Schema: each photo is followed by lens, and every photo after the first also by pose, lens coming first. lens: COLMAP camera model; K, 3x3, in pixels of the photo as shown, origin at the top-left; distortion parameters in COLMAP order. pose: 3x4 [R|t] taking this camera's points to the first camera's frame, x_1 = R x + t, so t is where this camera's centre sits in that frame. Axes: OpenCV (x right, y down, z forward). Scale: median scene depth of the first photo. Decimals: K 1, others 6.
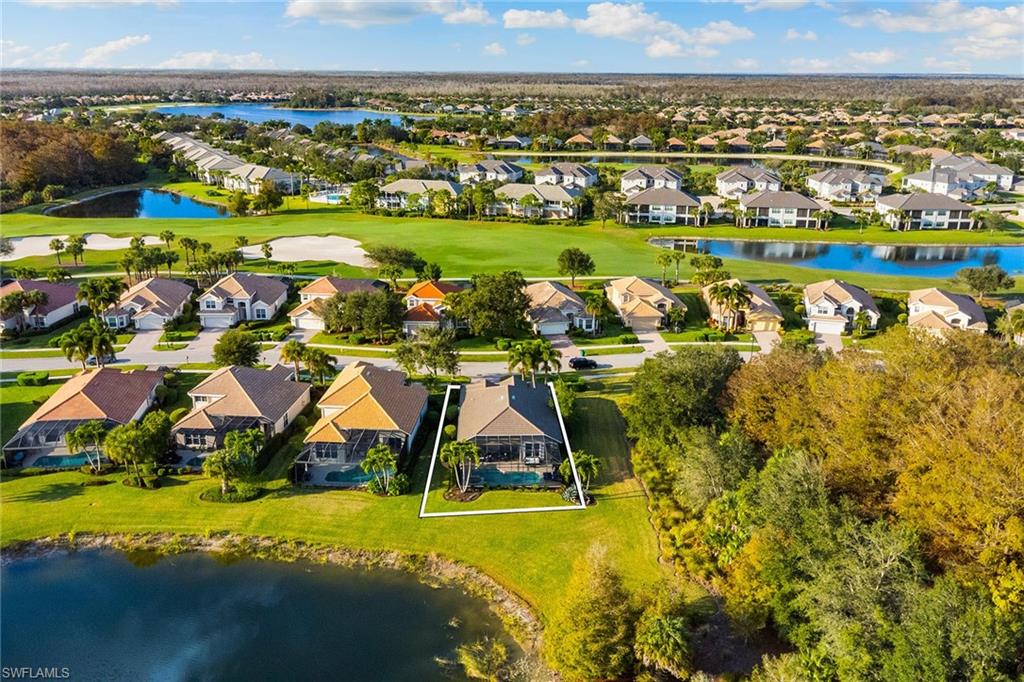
lens RADIAL K [[874.8, 0, 512.0], [0, 874.8, 341.0], [0, 0, 1]] dist [-0.002350, 0.060571]
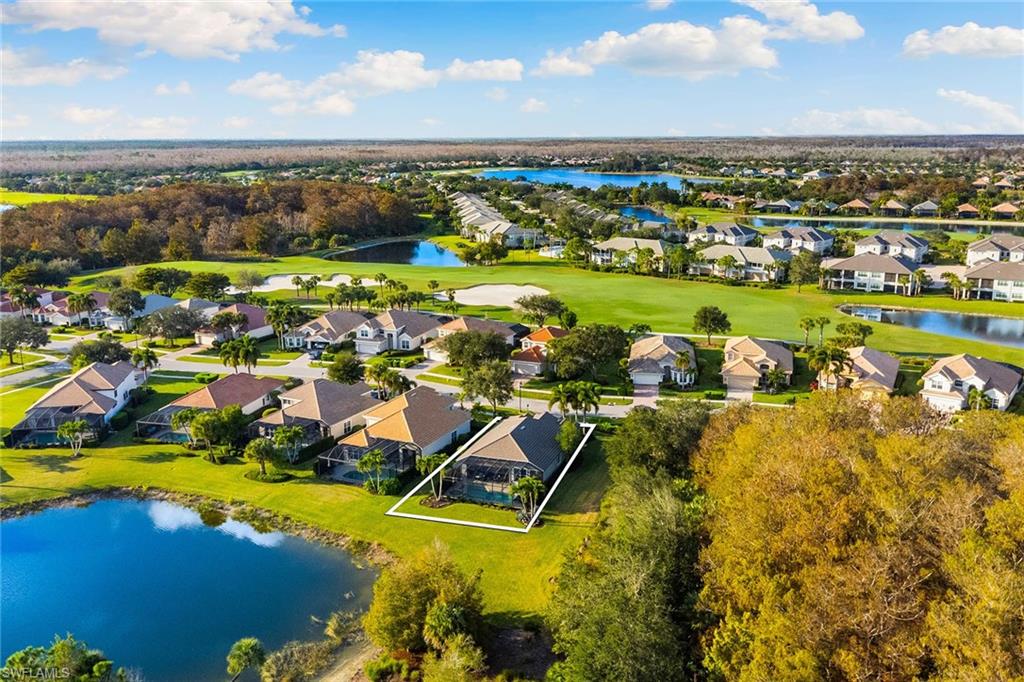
lens RADIAL K [[874.8, 0, 512.0], [0, 874.8, 341.0], [0, 0, 1]] dist [-0.002350, 0.060571]
pose [[0.932213, 0.072012, -0.354674, 0.152489], [-0.096534, 0.993975, -0.051913, 0.006068], [0.348799, 0.082632, 0.933548, -0.015922]]
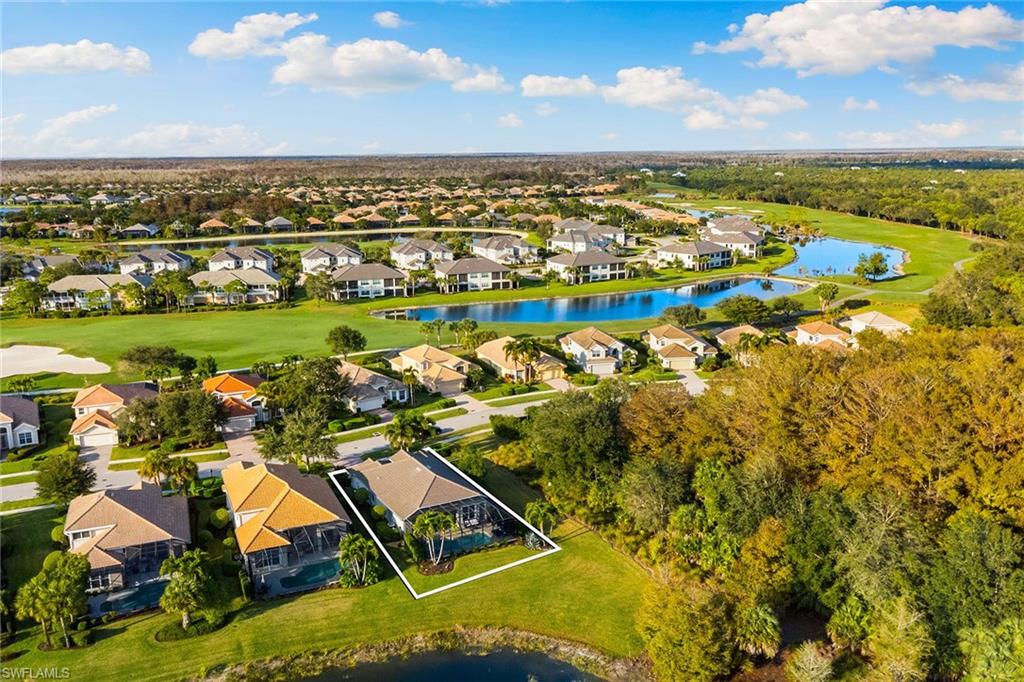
lens RADIAL K [[874.8, 0, 512.0], [0, 874.8, 341.0], [0, 0, 1]] dist [-0.002350, 0.060571]
pose [[0.890311, -0.113858, 0.440888, -0.140788], [0.152052, 0.986995, -0.052159, -0.005053], [-0.429215, 0.113475, 0.896045, 0.014128]]
